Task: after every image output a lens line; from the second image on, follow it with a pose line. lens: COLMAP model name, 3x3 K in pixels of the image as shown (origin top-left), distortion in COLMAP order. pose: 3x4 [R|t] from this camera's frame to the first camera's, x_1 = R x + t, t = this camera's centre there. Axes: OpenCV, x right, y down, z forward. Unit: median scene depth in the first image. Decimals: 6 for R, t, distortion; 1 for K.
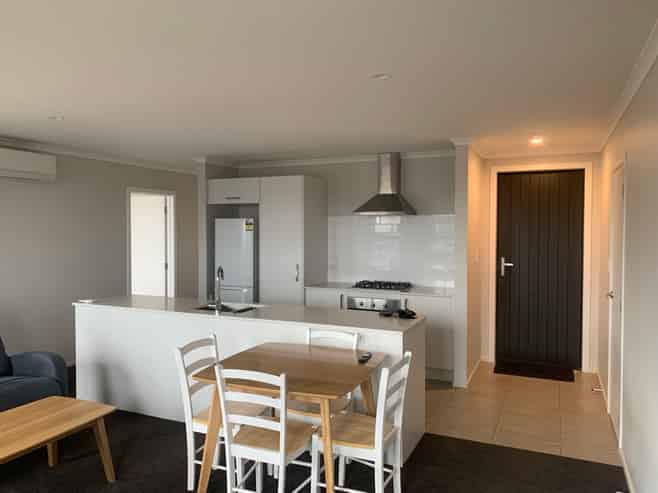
lens RADIAL K [[508.3, 0, 329.1], [0, 508.3, 232.1], [0, 0, 1]] dist [0.004072, 0.001276]
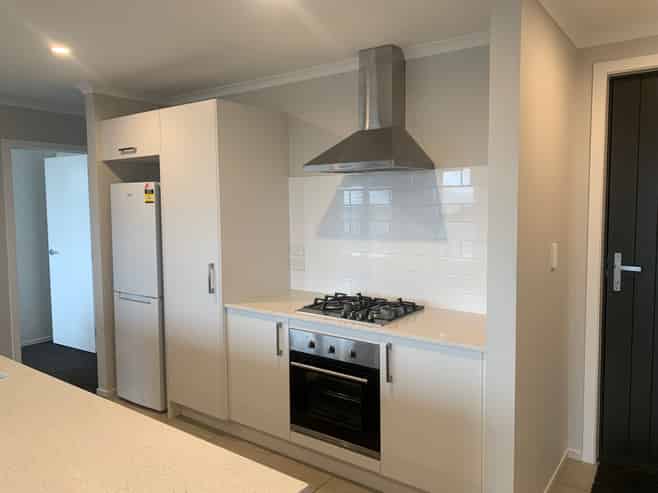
lens RADIAL K [[508.3, 0, 329.1], [0, 508.3, 232.1], [0, 0, 1]] dist [0.004072, 0.001276]
pose [[0.978620, 0.002229, -0.205665, 0.172728], [0.008692, 0.998600, 0.052182, 0.001723], [0.205493, -0.052854, 0.977230, 0.472336]]
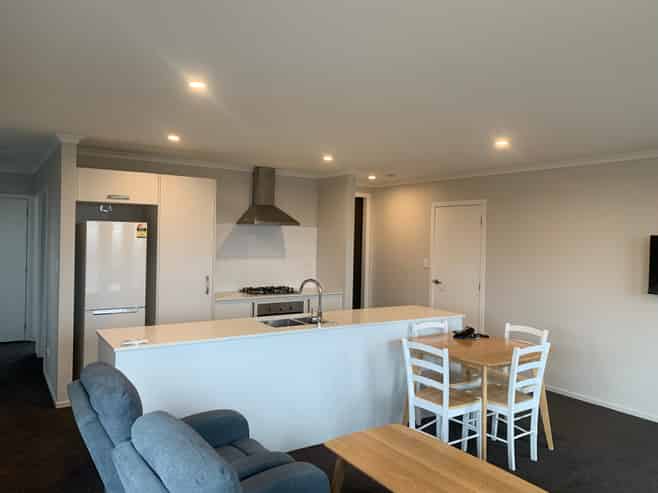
lens RADIAL K [[503.0, 0, 319.4], [0, 503.0, 244.3], [0, 0, 1]] dist [0.019231, 0.003008]
pose [[0.537203, -0.003054, 0.843447, -0.699681], [-0.008165, 0.999928, 0.008821, -0.002115], [-0.843413, -0.011626, 0.537140, 0.333685]]
